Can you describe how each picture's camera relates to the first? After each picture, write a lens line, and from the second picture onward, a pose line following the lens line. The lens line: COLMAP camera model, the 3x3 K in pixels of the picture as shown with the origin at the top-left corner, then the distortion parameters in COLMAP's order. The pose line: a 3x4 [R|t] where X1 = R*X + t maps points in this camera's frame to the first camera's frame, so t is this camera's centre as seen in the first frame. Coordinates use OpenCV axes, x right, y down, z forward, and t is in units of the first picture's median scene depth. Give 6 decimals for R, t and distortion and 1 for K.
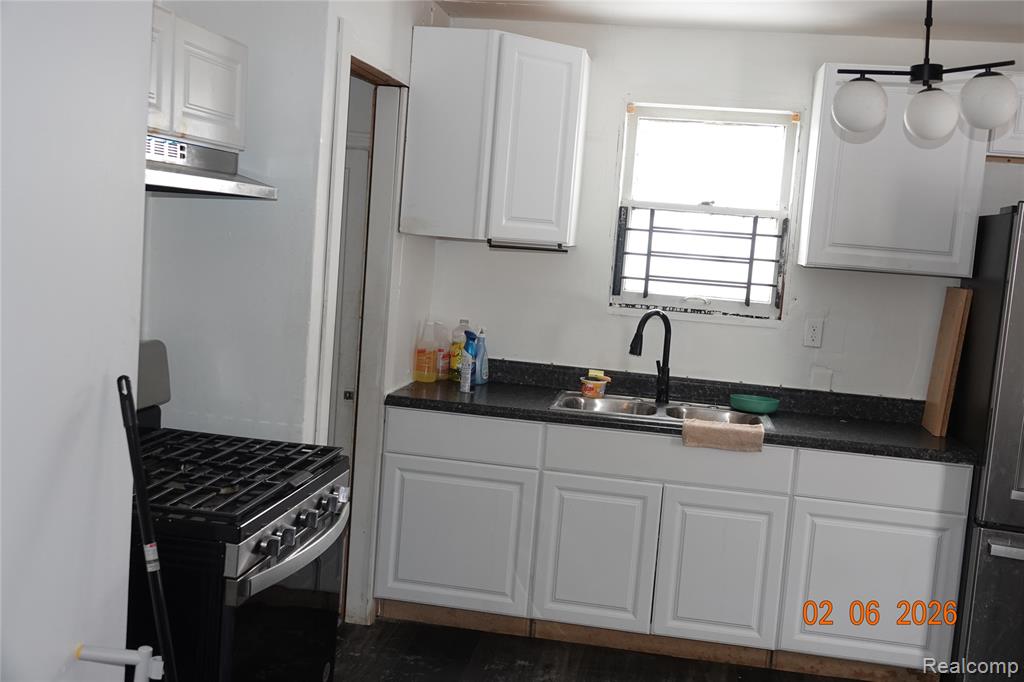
lens RADIAL K [[1093.4, 0, 508.1], [0, 1093.4, 341.0], [0, 0, 1]] dist [0.028197, 0.000000]
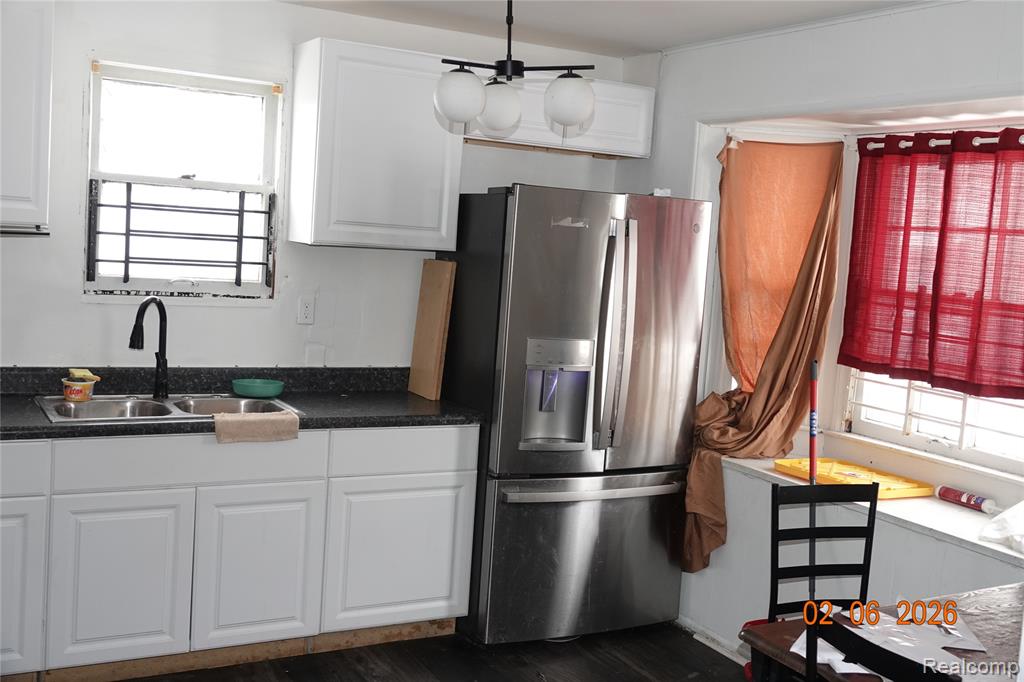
lens RADIAL K [[1093.4, 0, 511.6], [0, 1093.4, 340.0], [0, 0, 1]] dist [0.028197, 0.000000]
pose [[0.791677, -0.083276, 0.605237, -0.183518], [0.057334, 0.996421, 0.062105, -0.032489], [-0.608243, -0.014466, 0.793619, 0.105740]]
